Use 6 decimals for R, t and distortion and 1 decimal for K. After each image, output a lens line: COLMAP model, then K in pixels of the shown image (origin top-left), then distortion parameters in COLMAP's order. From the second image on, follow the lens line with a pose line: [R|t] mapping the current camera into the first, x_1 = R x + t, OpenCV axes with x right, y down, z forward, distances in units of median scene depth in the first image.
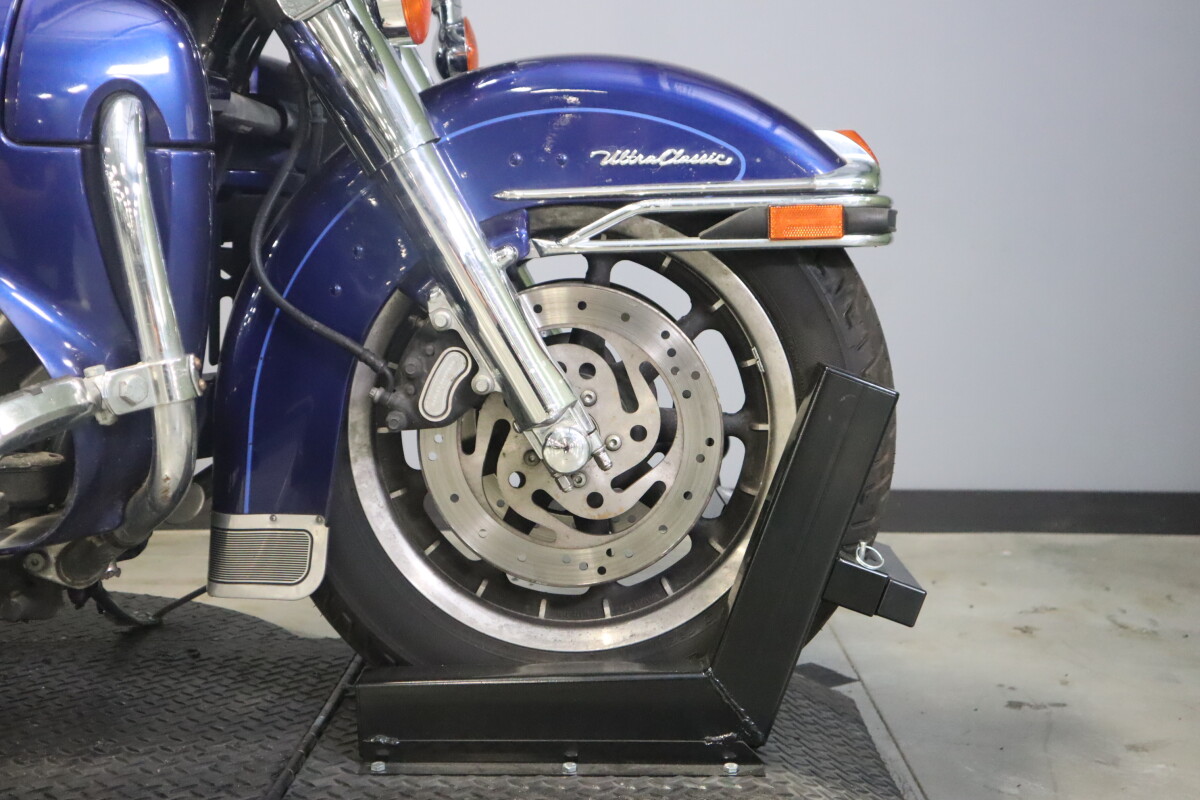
lens RADIAL K [[1479.9, 0, 600.0], [0, 1479.9, 400.0], [0, 0, 1]] dist [0.057445, -0.022089]
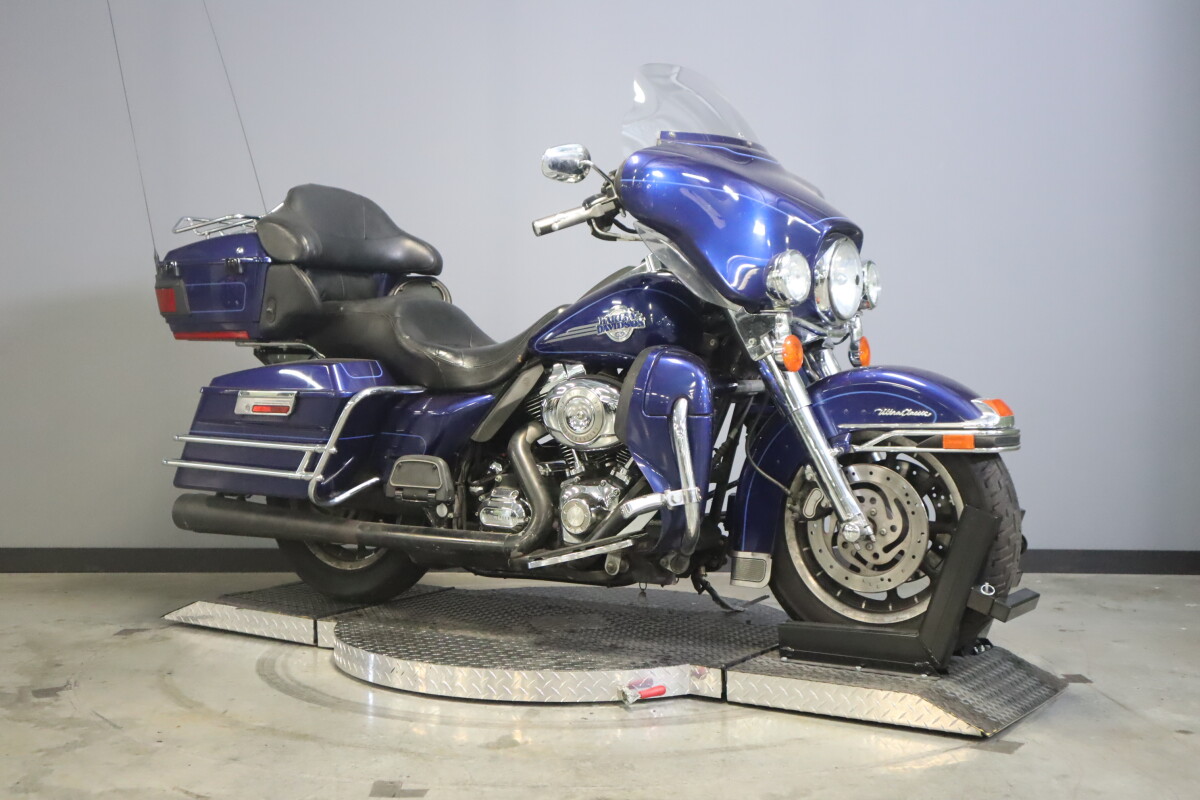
lens RADIAL K [[1430.2, 0, 600.9], [0, 1430.2, 384.9], [0, 0, 1]] dist [0.046533, 0.017809]
pose [[0.852169, 0.008893, -0.523192, 0.816664], [-0.057364, 0.995417, -0.076515, -0.003531], [0.520113, 0.095216, 0.848773, -1.188242]]
